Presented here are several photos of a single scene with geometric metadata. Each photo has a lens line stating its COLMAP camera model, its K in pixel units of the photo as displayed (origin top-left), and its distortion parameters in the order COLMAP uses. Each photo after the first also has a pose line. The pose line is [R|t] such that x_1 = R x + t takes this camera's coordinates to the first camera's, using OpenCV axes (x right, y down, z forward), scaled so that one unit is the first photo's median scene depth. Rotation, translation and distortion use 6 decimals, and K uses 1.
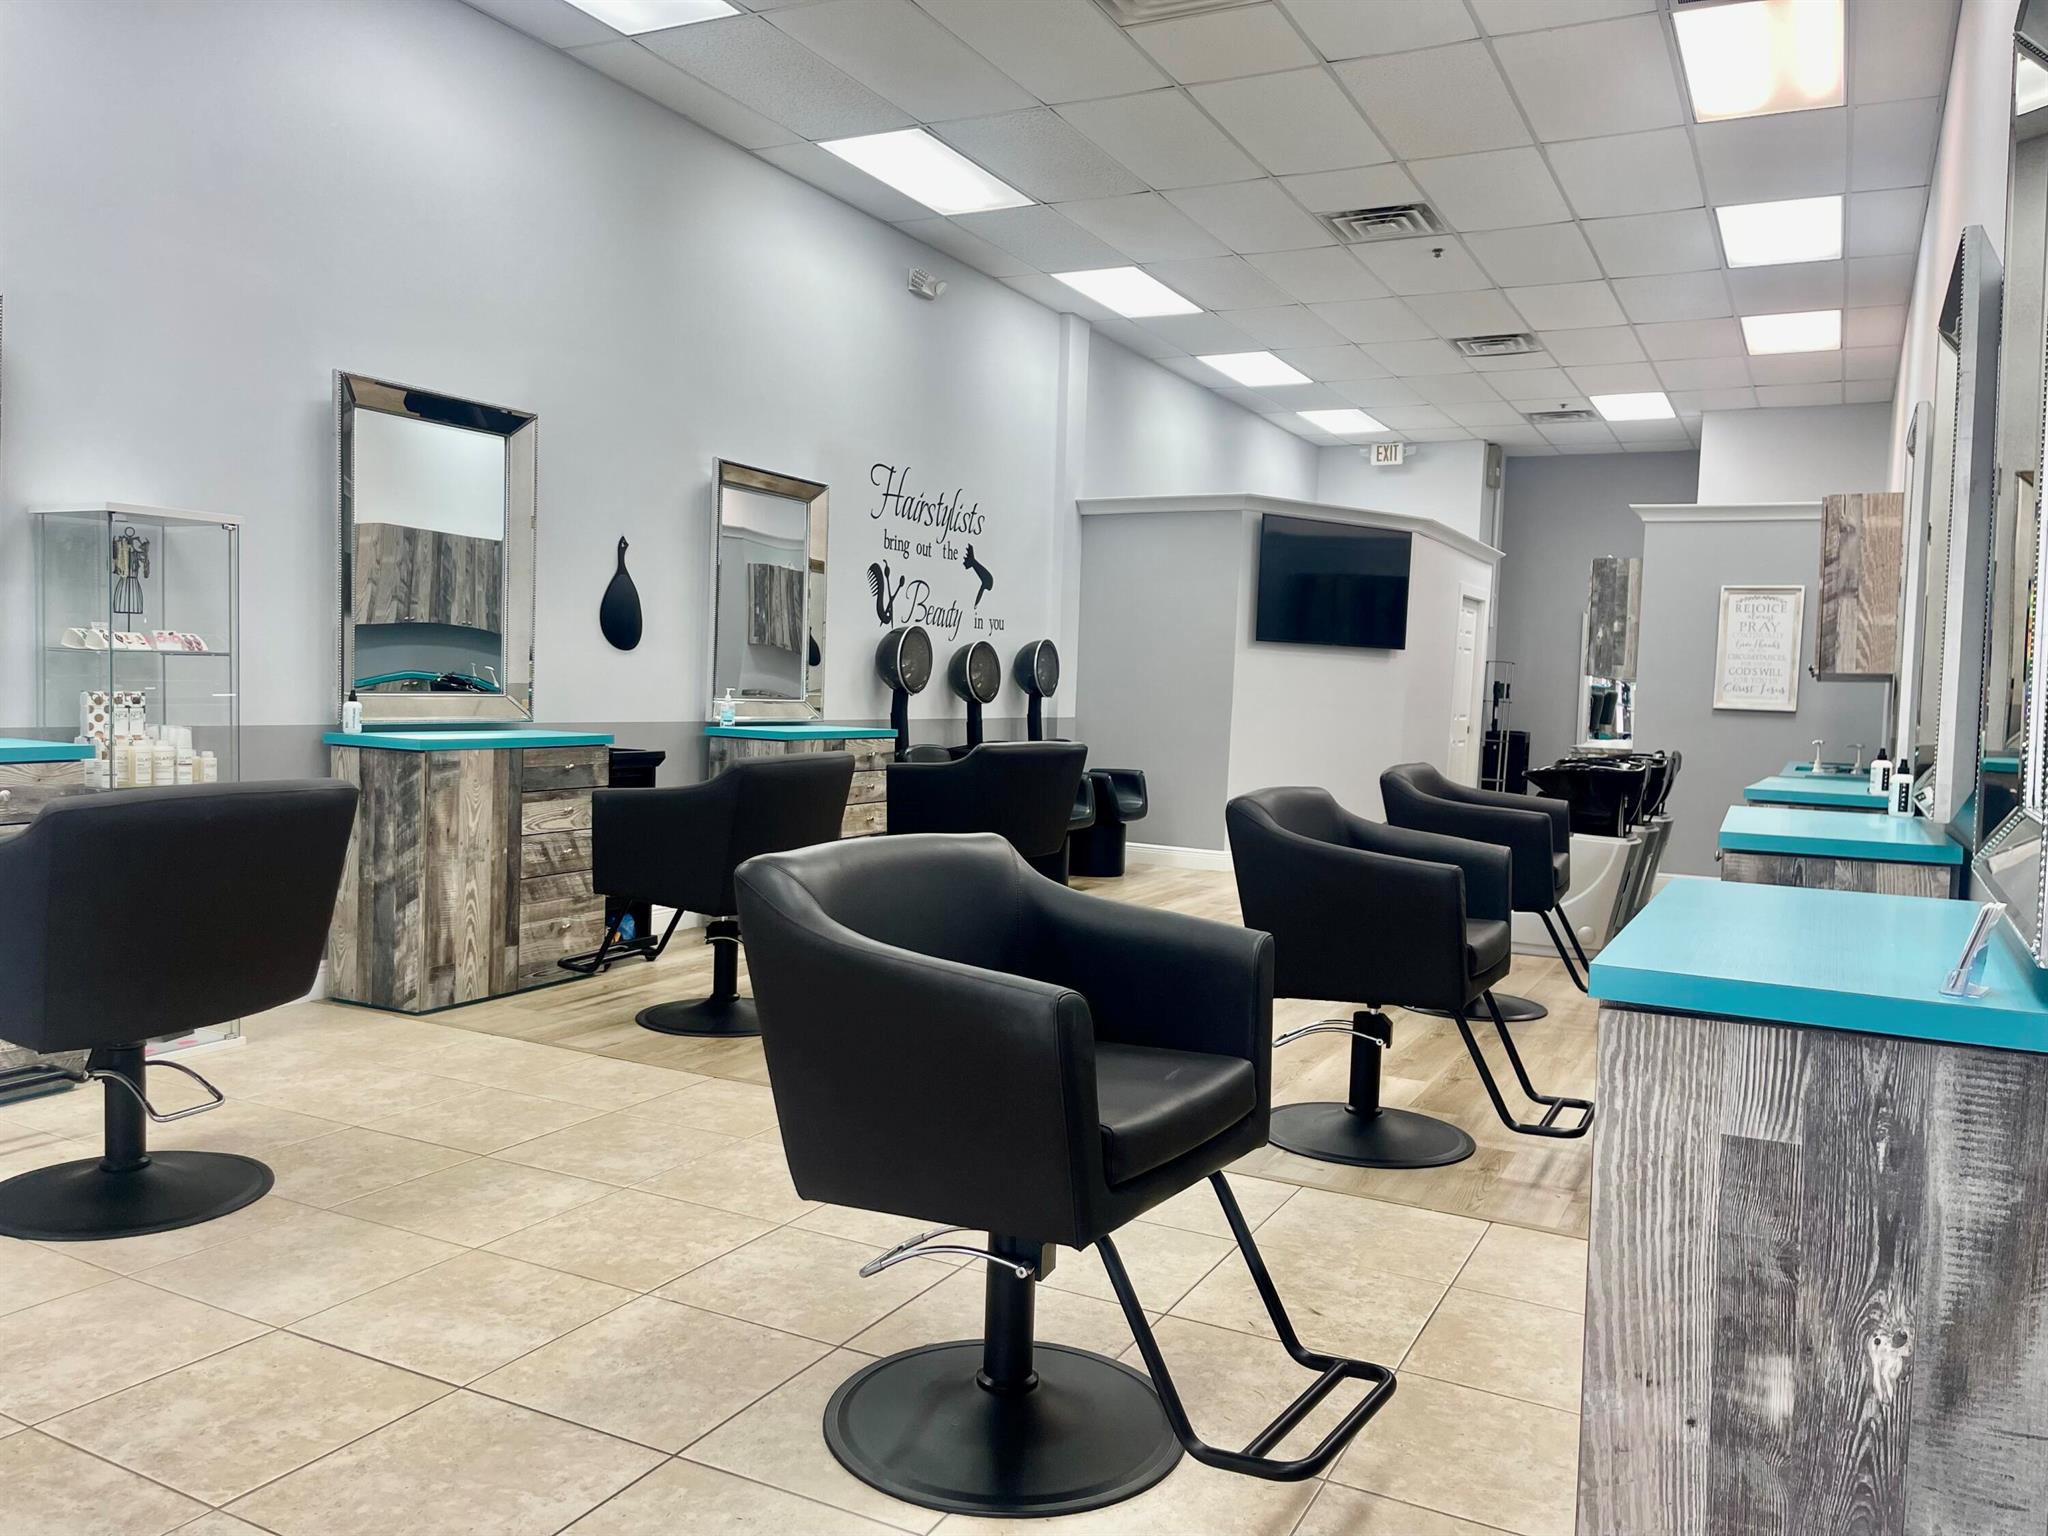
lens RADIAL K [[1542.6, 0, 1030.2], [0, 1542.6, 772.2], [0, 0, 1]] dist [0.072934, -0.092908]
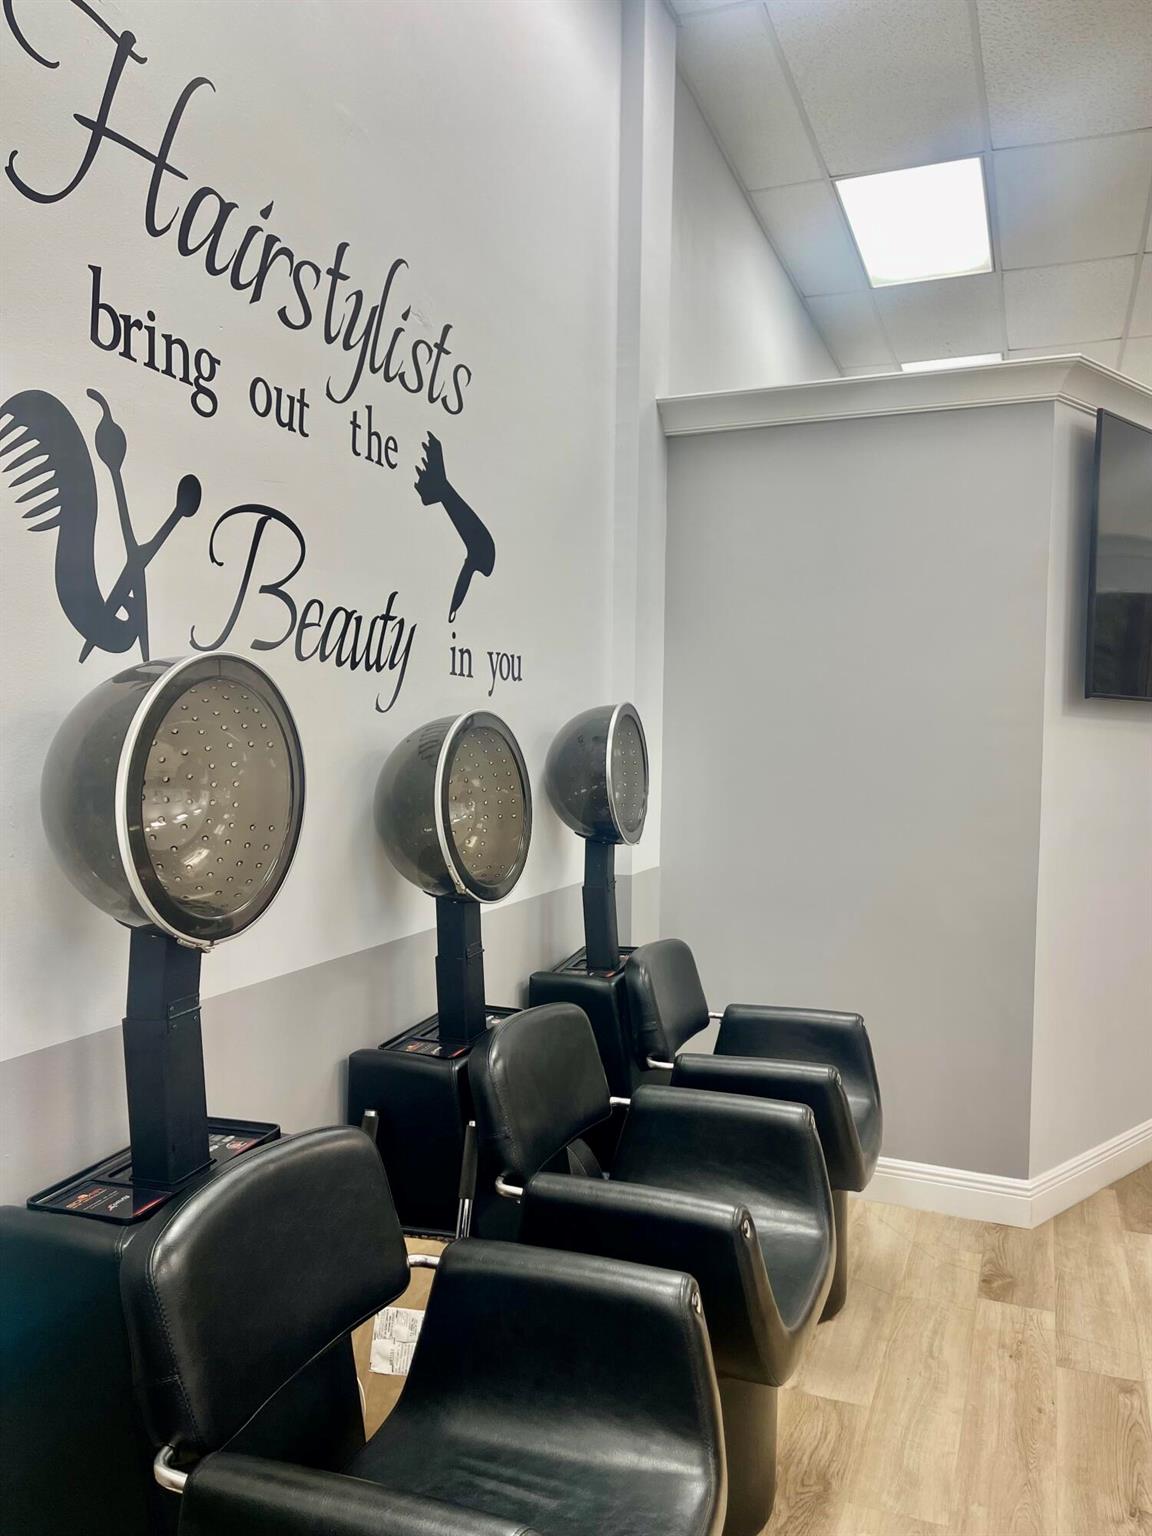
lens RADIAL K [[1157.0, 0, 560.8], [0, 1157.0, 769.5], [0, 0, 1]] dist [0.072934, -0.092908]
pose [[0.996407, -0.020290, 0.082231, -0.036314], [0.022528, 0.999398, -0.026381, -0.069637], [-0.081646, 0.028138, 0.996264, 0.798678]]
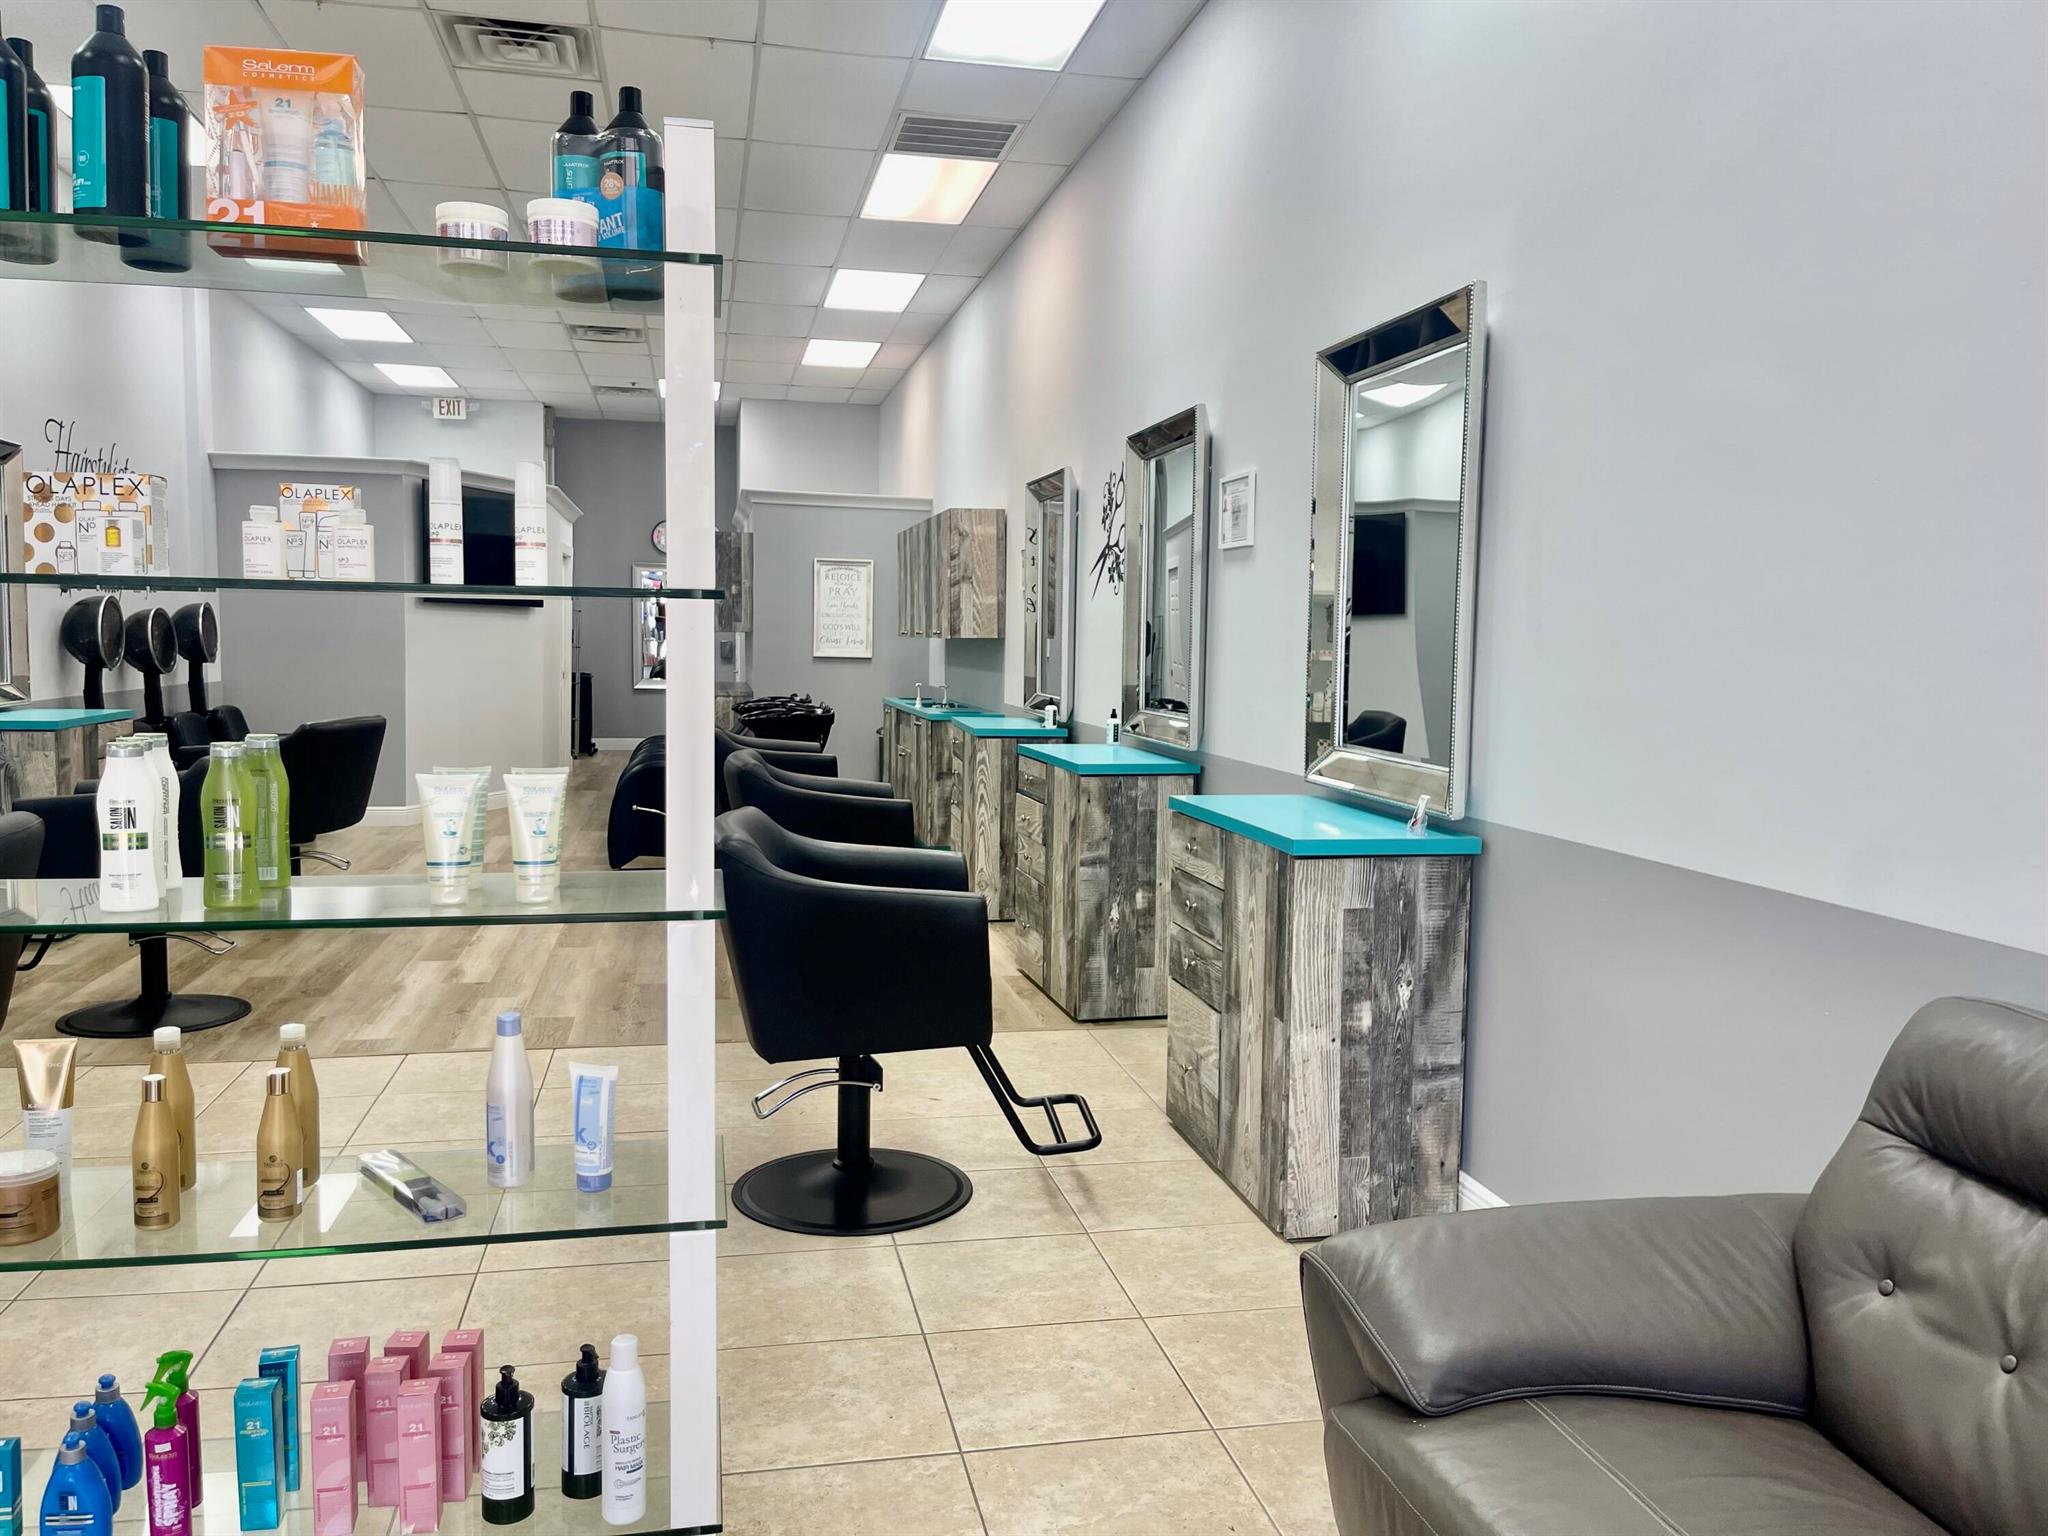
lens RADIAL K [[1542.6, 0, 1017.8], [0, 1542.6, 769.6], [0, 0, 1]] dist [0.072934, -0.092908]
pose [[0.779985, -0.075364, 0.621243, -0.235696], [0.046183, 0.996947, 0.062957, -0.023621], [-0.624091, -0.020415, 0.781085, -0.080513]]
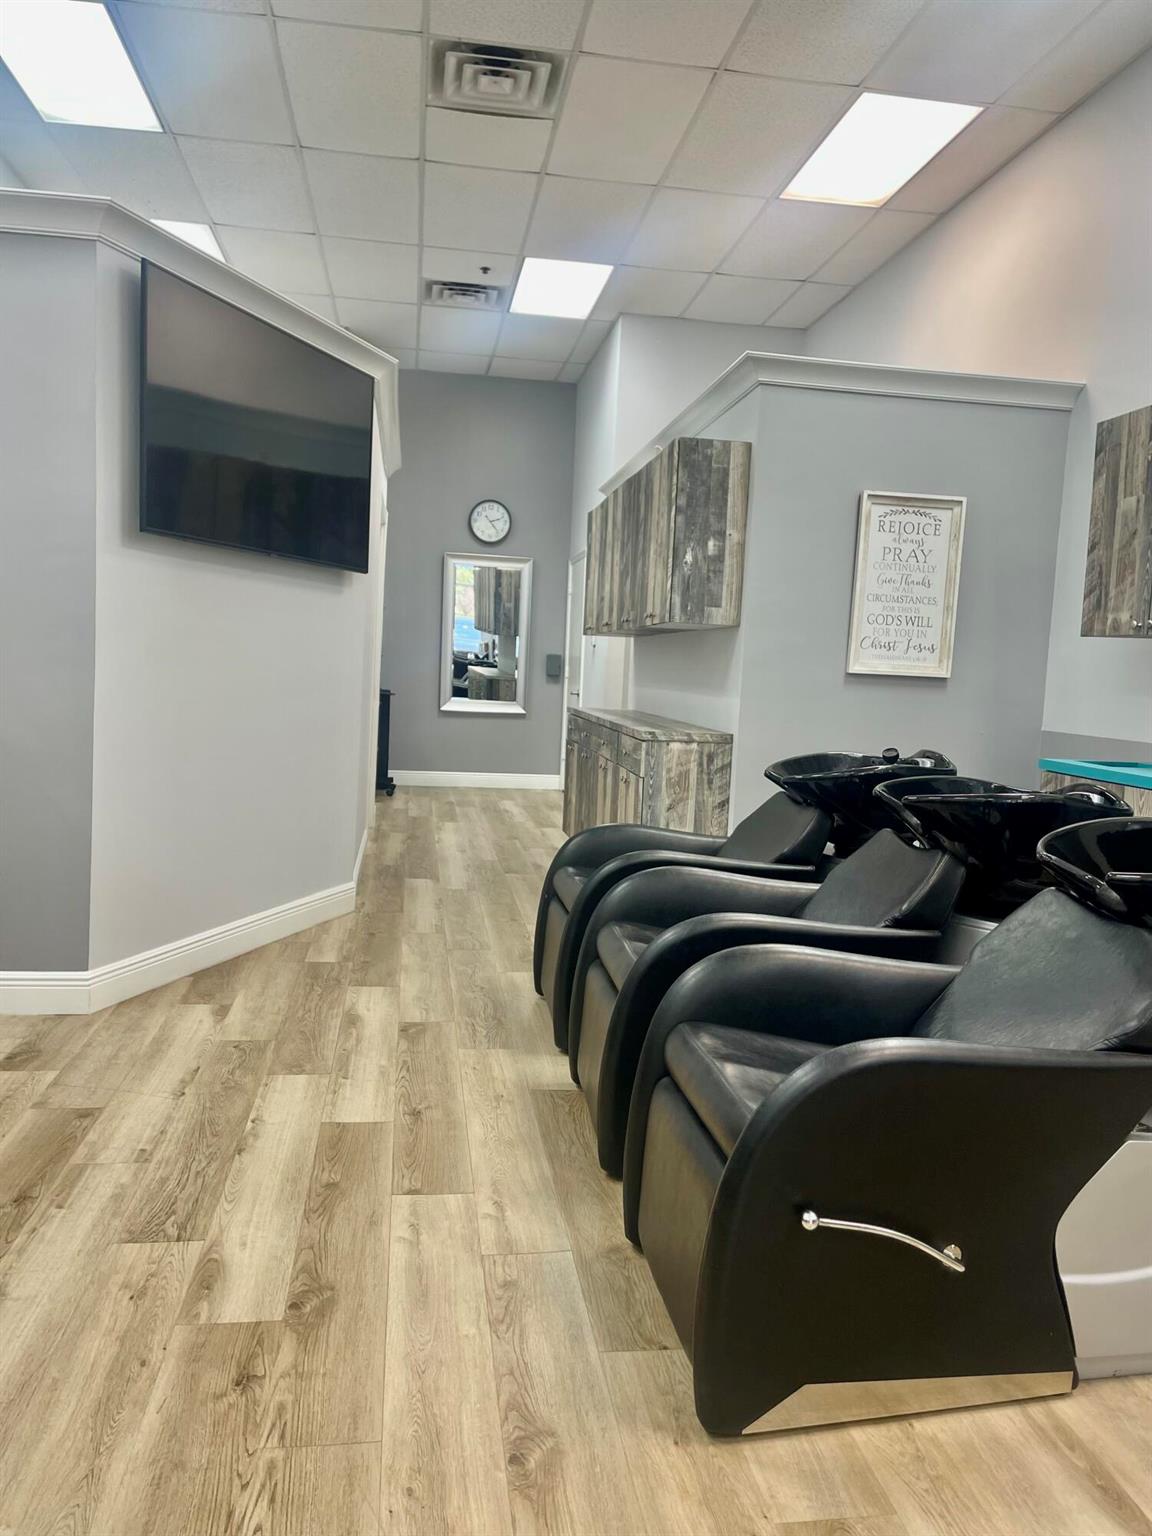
lens RADIAL K [[1157.0, 0, 581.3], [0, 1157.0, 775.5], [0, 0, 1]] dist [0.072934, -0.092908]
pose [[0.815918, -0.053805, 0.575659, 0.053234], [0.016965, 0.997460, 0.069185, -0.037666], [-0.577919, -0.046683, 0.814758, 0.730043]]
